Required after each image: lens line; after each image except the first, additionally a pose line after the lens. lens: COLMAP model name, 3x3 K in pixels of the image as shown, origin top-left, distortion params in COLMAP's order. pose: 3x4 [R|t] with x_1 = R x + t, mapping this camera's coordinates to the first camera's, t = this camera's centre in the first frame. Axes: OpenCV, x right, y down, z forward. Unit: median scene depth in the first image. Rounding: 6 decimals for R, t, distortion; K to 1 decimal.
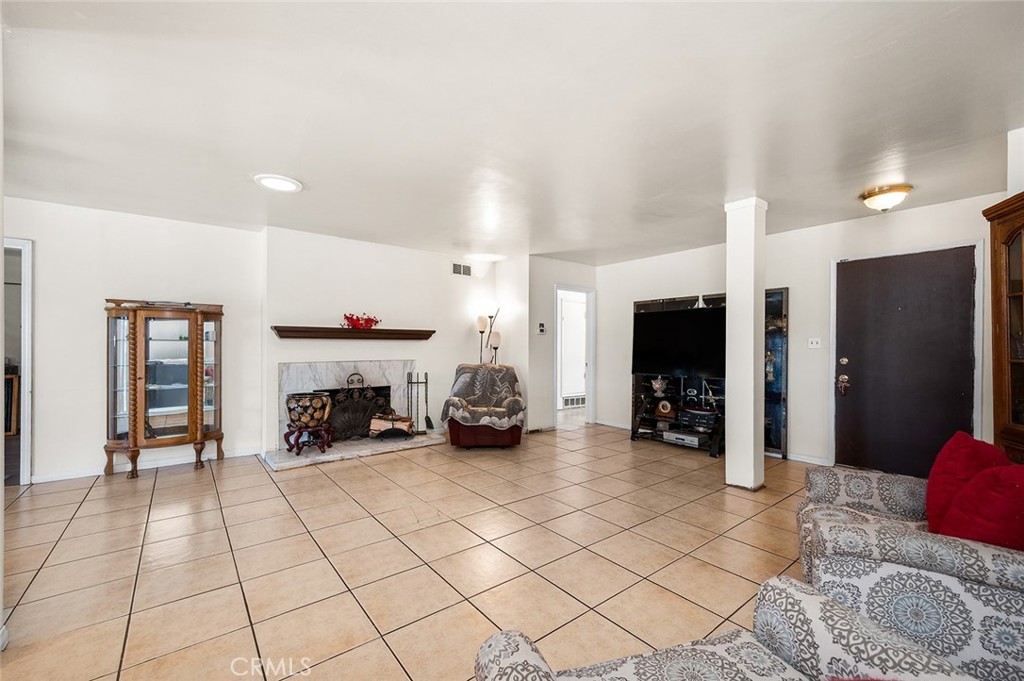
lens RADIAL K [[423.1, 0, 519.5], [0, 423.1, 345.3], [0, 0, 1]] dist [0.012190, 0.000426]
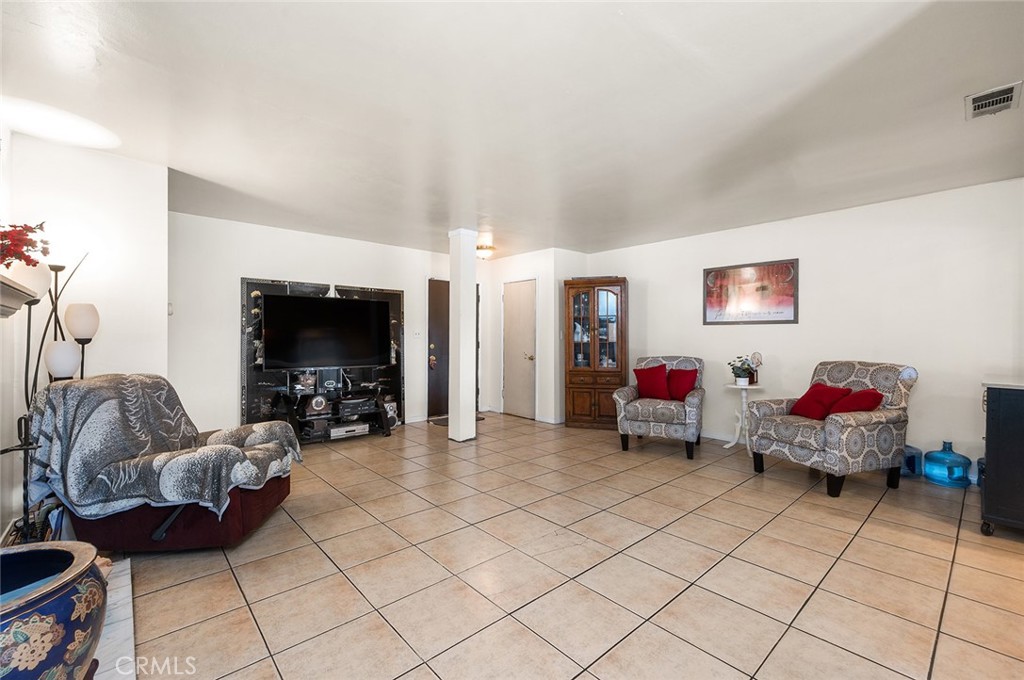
lens RADIAL K [[423.1, 0, 510.5], [0, 423.1, 335.5], [0, 0, 1]] dist [0.012190, 0.000426]
pose [[-0.047222, 0.002645, 0.998881, -0.618933], [-0.000088, 0.999996, -0.002652, 0.002697], [-0.998884, -0.000213, -0.047222, 0.677213]]
